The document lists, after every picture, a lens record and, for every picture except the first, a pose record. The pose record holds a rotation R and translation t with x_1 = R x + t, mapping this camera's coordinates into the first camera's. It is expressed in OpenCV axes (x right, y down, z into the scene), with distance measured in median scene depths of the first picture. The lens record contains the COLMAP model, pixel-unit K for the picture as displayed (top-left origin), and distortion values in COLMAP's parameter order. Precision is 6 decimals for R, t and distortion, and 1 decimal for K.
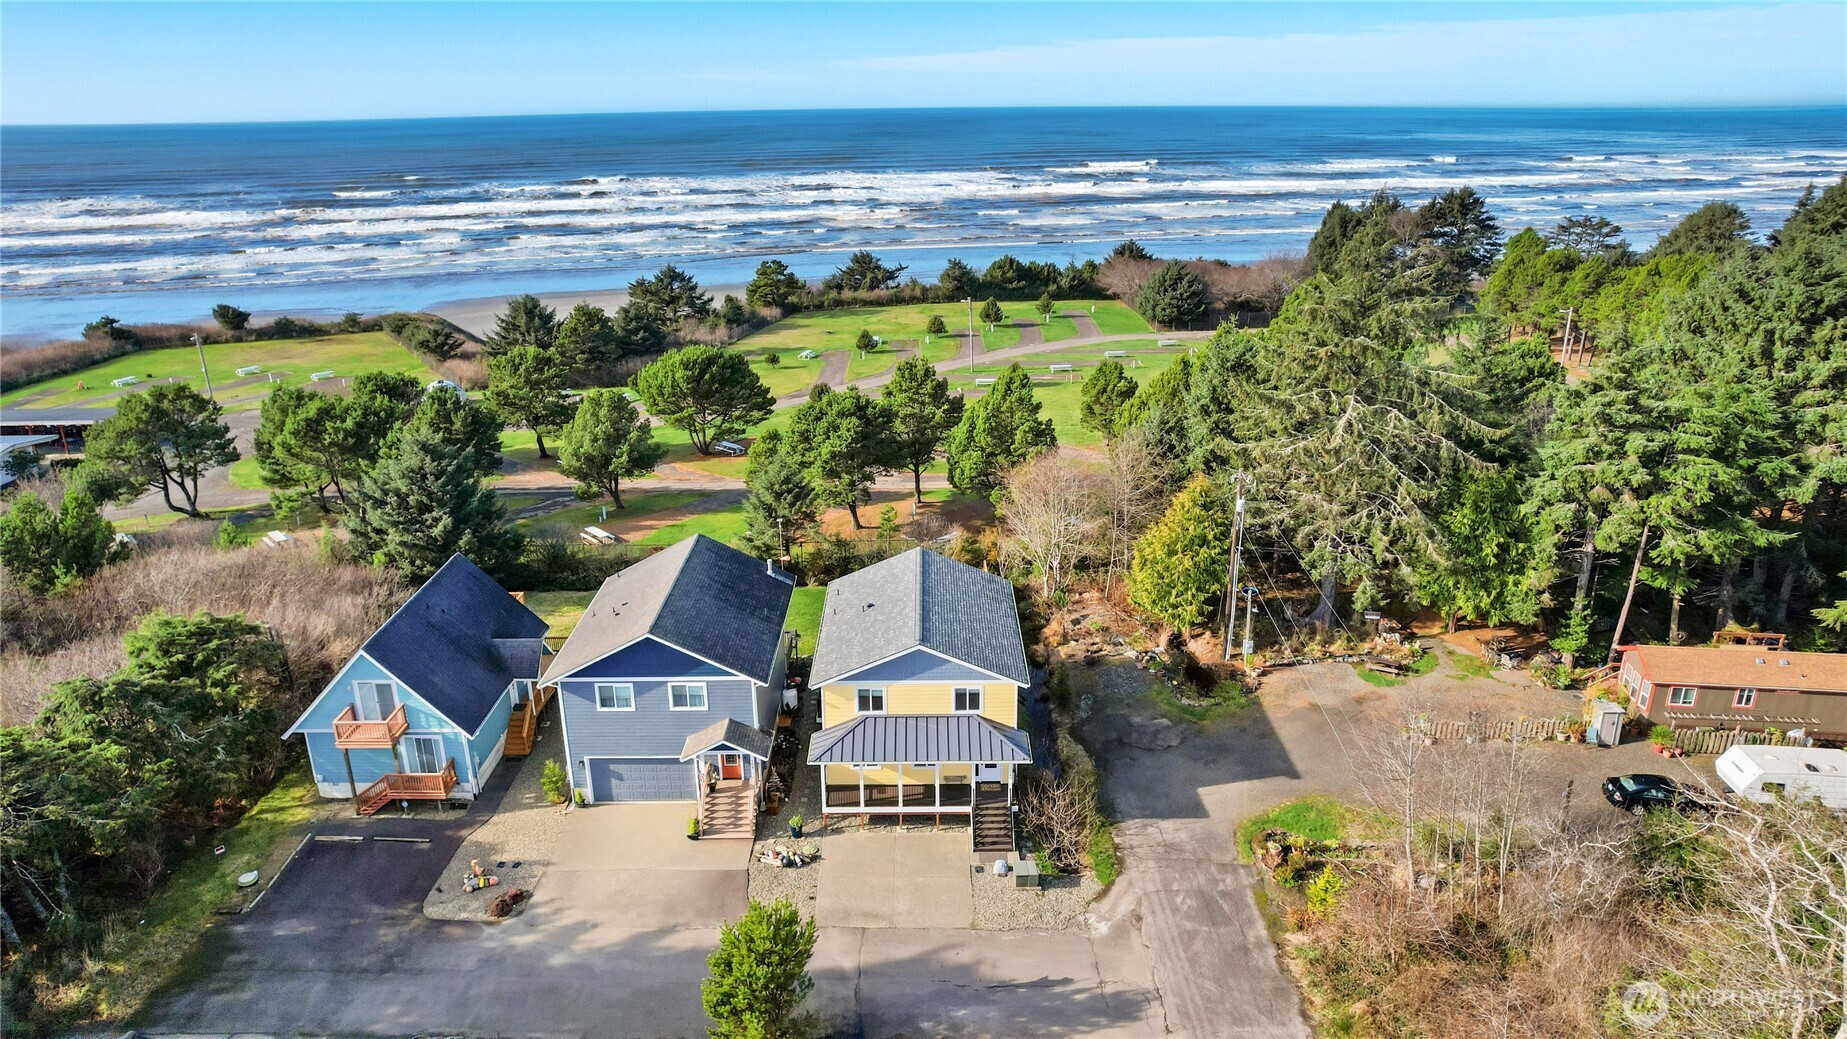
lens RADIAL K [[1207.0, 0, 918.6], [0, 1207.0, 520.1], [0, 0, 1]] dist [-0.038692, 0.015318]
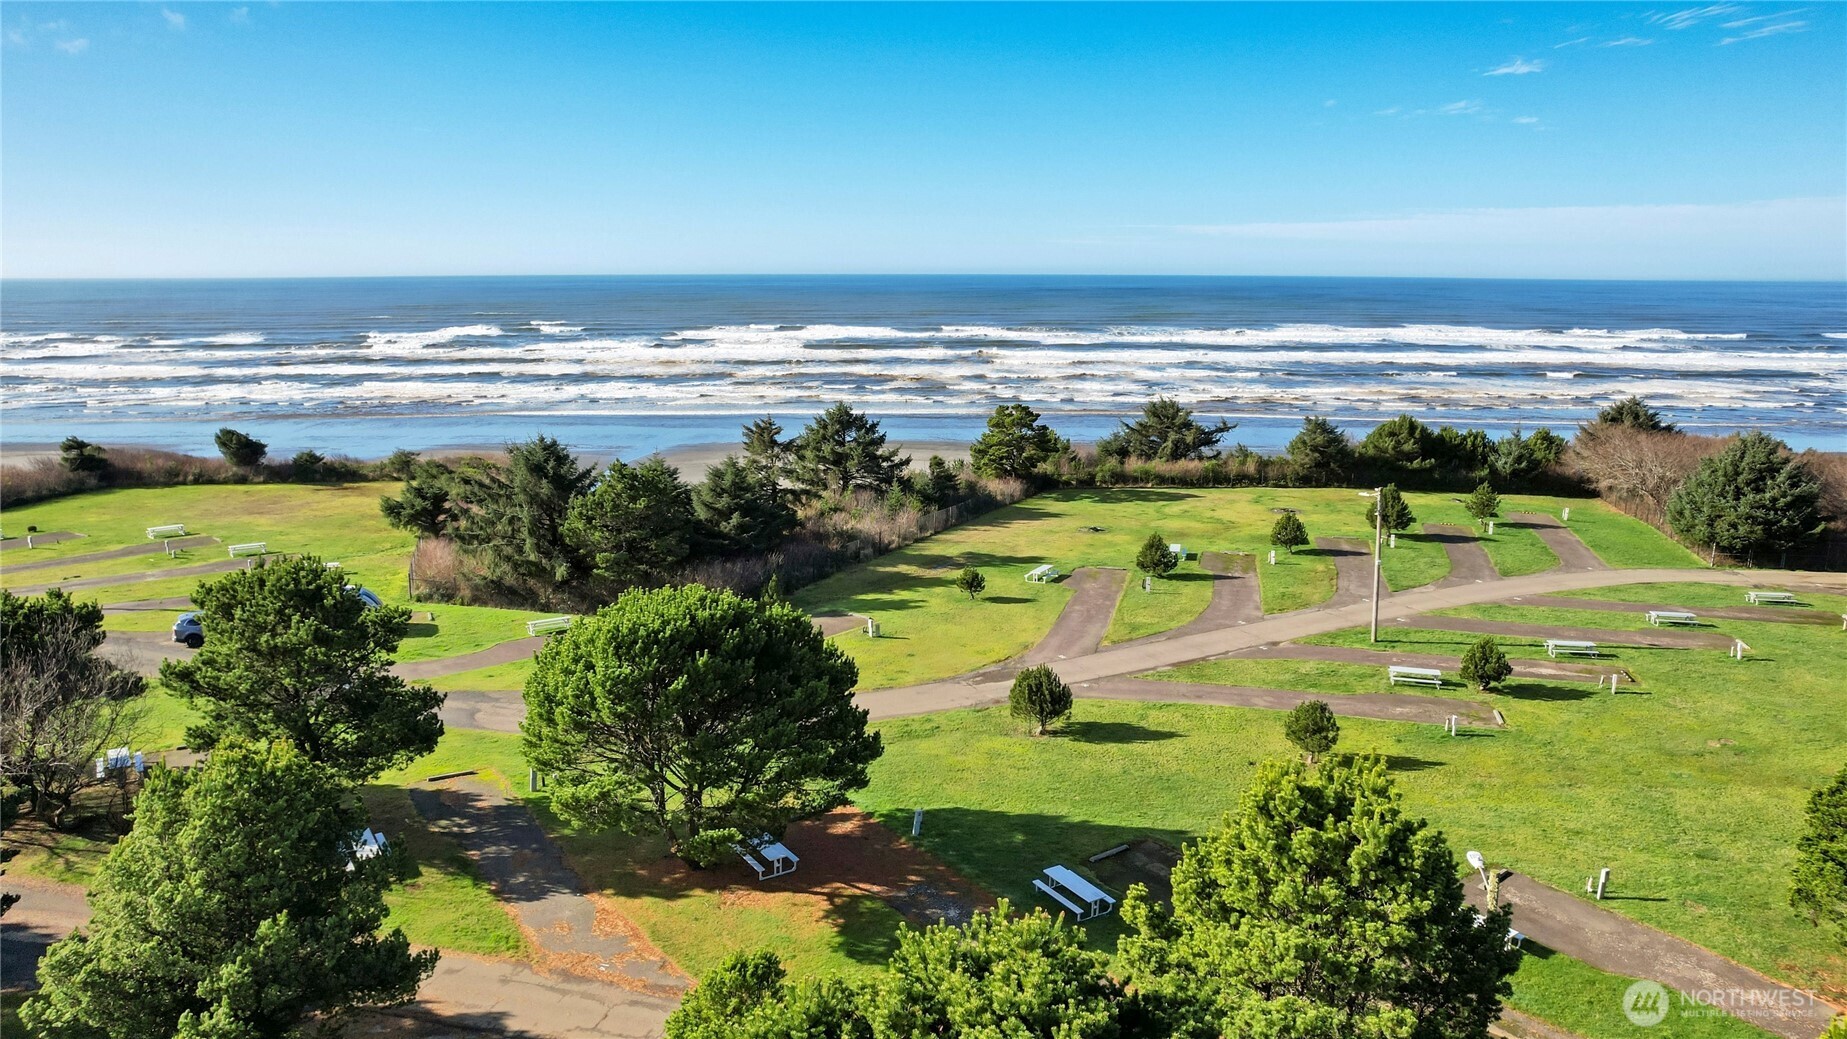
lens RADIAL K [[1207.0, 0, 927.6], [0, 1207.0, 509.4], [0, 0, 1]] dist [-0.038692, 0.015318]
pose [[0.969211, 0.062306, -0.238219, -0.014348], [-0.095073, 0.987125, -0.128628, -0.081338], [0.227137, 0.147316, 0.962656, 0.415625]]
